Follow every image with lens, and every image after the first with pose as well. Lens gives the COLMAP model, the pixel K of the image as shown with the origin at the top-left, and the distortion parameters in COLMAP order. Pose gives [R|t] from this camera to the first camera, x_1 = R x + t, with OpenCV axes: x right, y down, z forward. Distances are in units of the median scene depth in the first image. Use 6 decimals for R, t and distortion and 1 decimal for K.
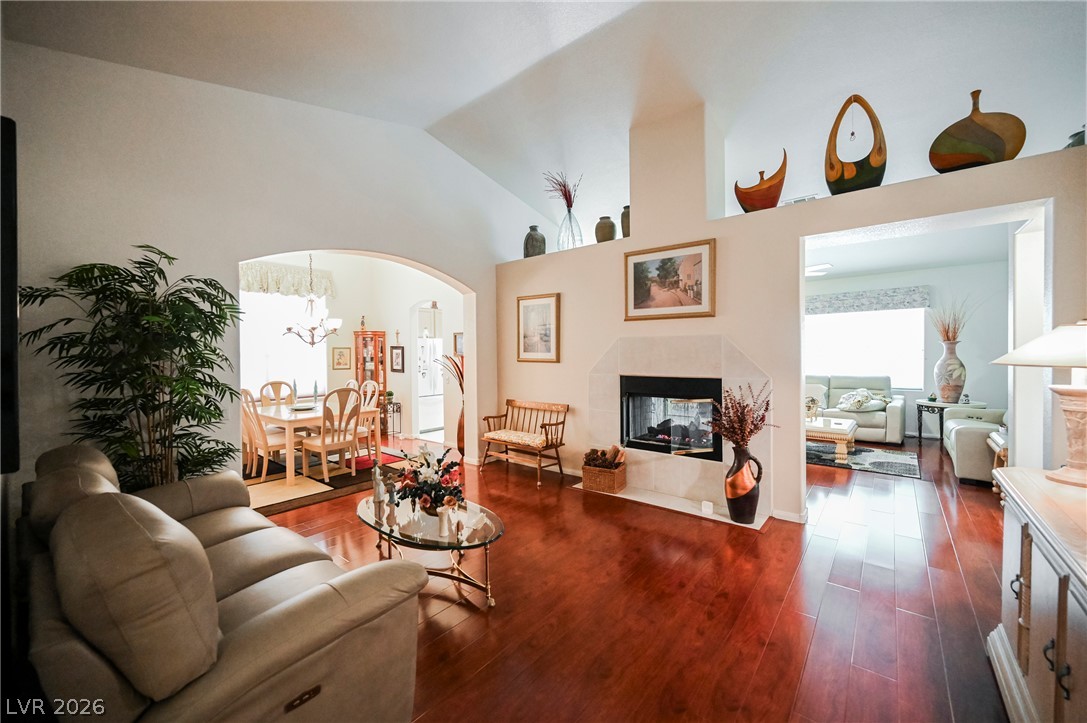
lens RADIAL K [[427.9, 0, 537.4], [0, 427.9, 359.4], [0, 0, 1]] dist [-0.000361, -0.000283]
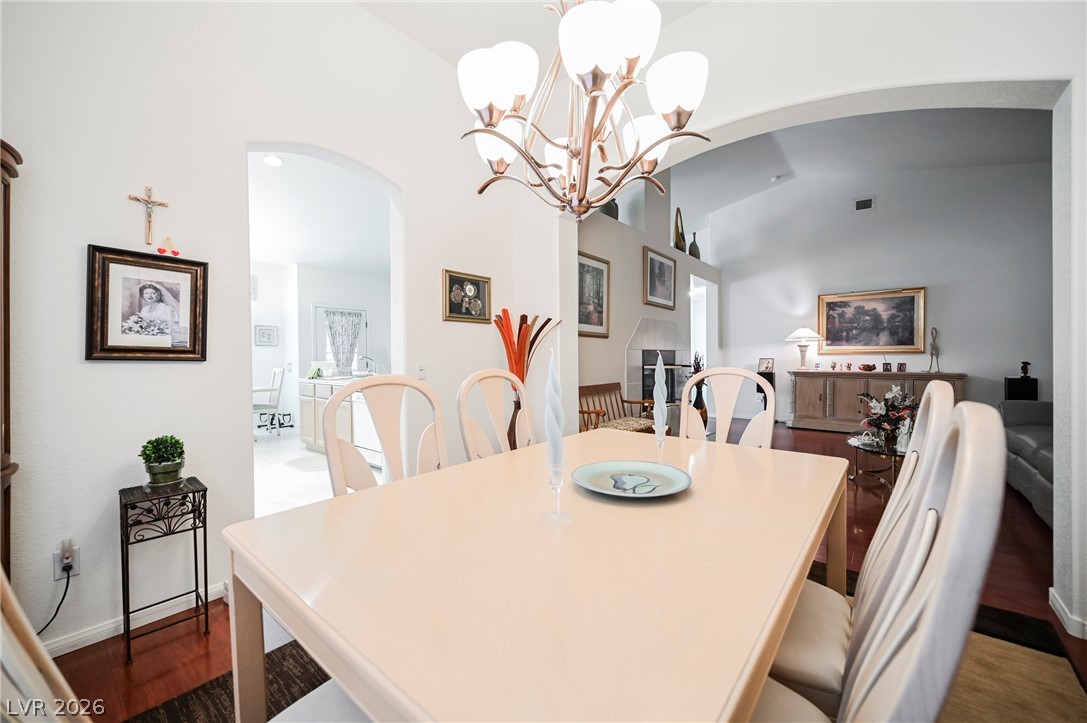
lens RADIAL K [[427.9, 0, 538.6], [0, 427.9, 362.3], [0, 0, 1]] dist [-0.000361, -0.000283]
pose [[-0.006807, -0.003089, 0.999972, -0.910888], [0.023280, 0.999724, 0.003247, 0.056859], [-0.999706, 0.023301, -0.006733, 1.229585]]
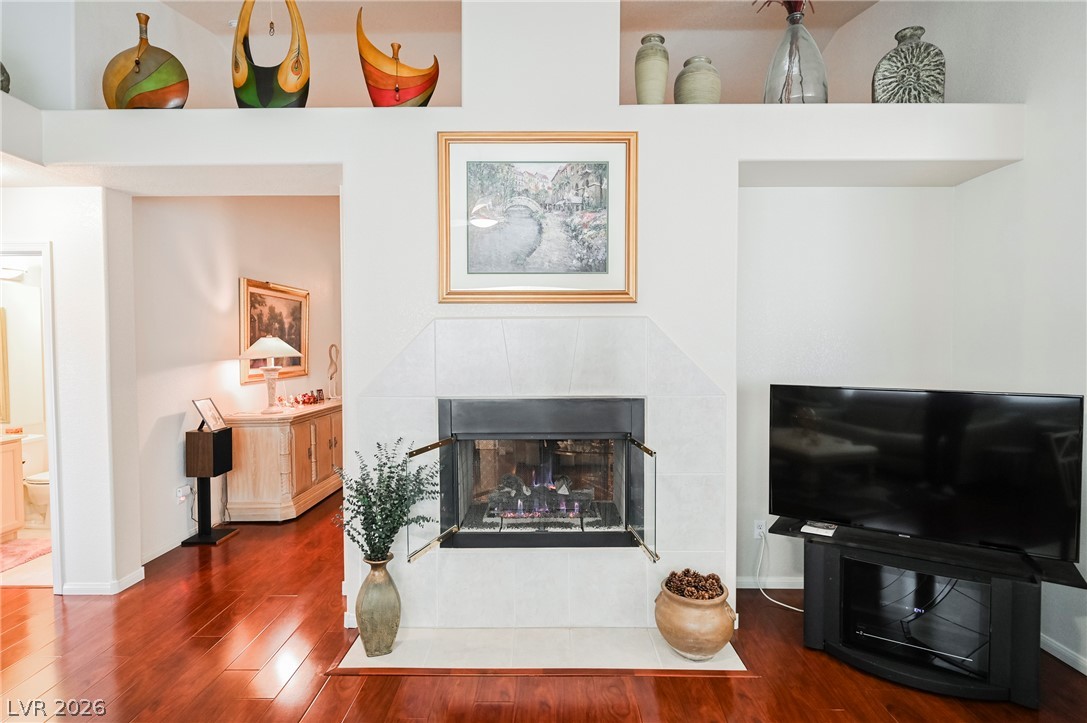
lens RADIAL K [[570.6, 0, 545.1], [0, 570.6, 360.7], [0, 0, 1]] dist [-0.003226, 0.000871]
pose [[-0.776794, 0.030927, -0.628995, 0.726973], [0.001692, 0.998892, 0.047024, -0.035433], [0.629753, 0.035463, -0.775986, 1.458119]]
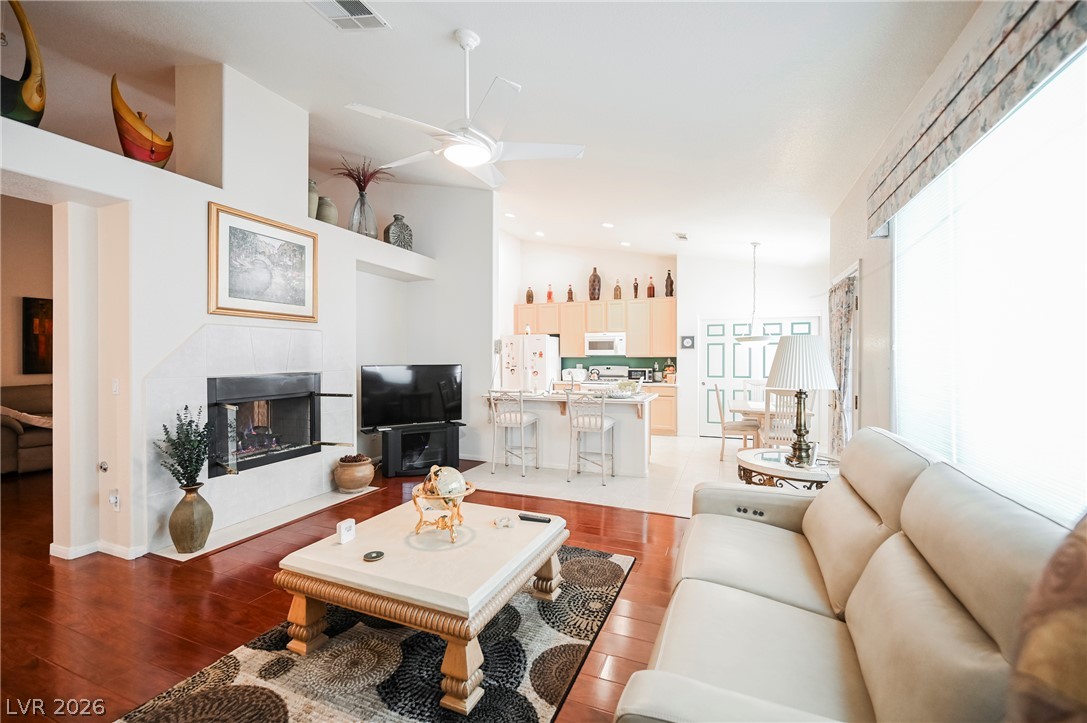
lens RADIAL K [[454.7, 0, 537.9], [0, 454.7, 364.6], [0, 0, 1]] dist [-0.001522, 0.000304]
pose [[0.291897, 0.027723, -0.956048, 1.277557], [-0.015679, 0.999584, 0.024198, -0.013017], [0.956321, 0.007927, 0.292210, 1.208382]]
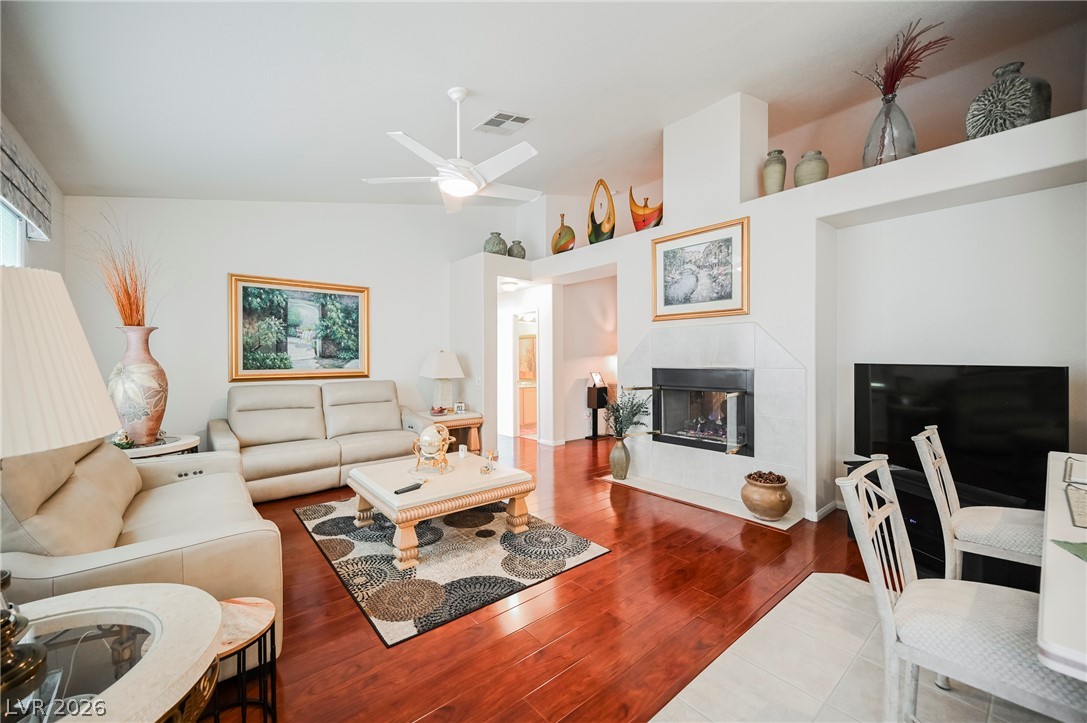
lens RADIAL K [[427.9, 0, 543.1], [0, 427.9, 362.1], [0, 0, 1]] dist [-0.000361, -0.000283]
pose [[-0.985480, 0.011927, 0.169373, 0.511707], [0.015835, 0.999638, 0.021743, -0.003680], [-0.169052, 0.024109, -0.985312, 1.884022]]
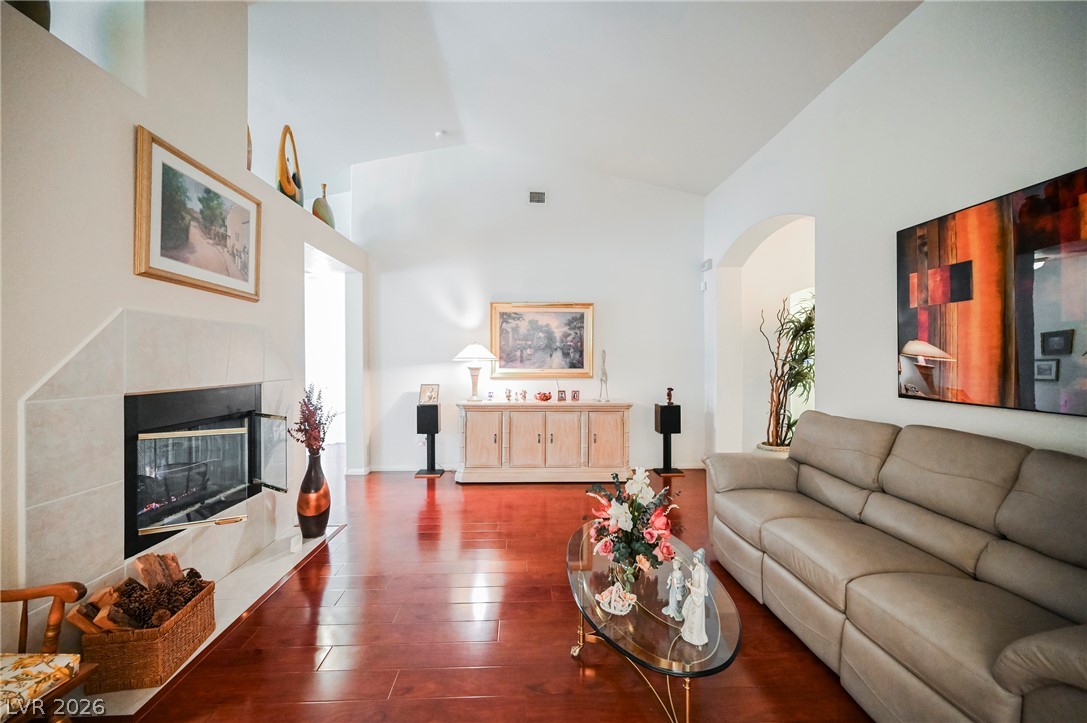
lens RADIAL K [[427.9, 0, 538.8], [0, 427.9, 359.6], [0, 0, 1]] dist [-0.000361, -0.000283]
pose [[-0.671130, 0.011752, 0.741247, -0.394507], [0.019584, 0.999806, 0.001881, 0.007968], [-0.741081, 0.015779, -0.671230, 0.936281]]
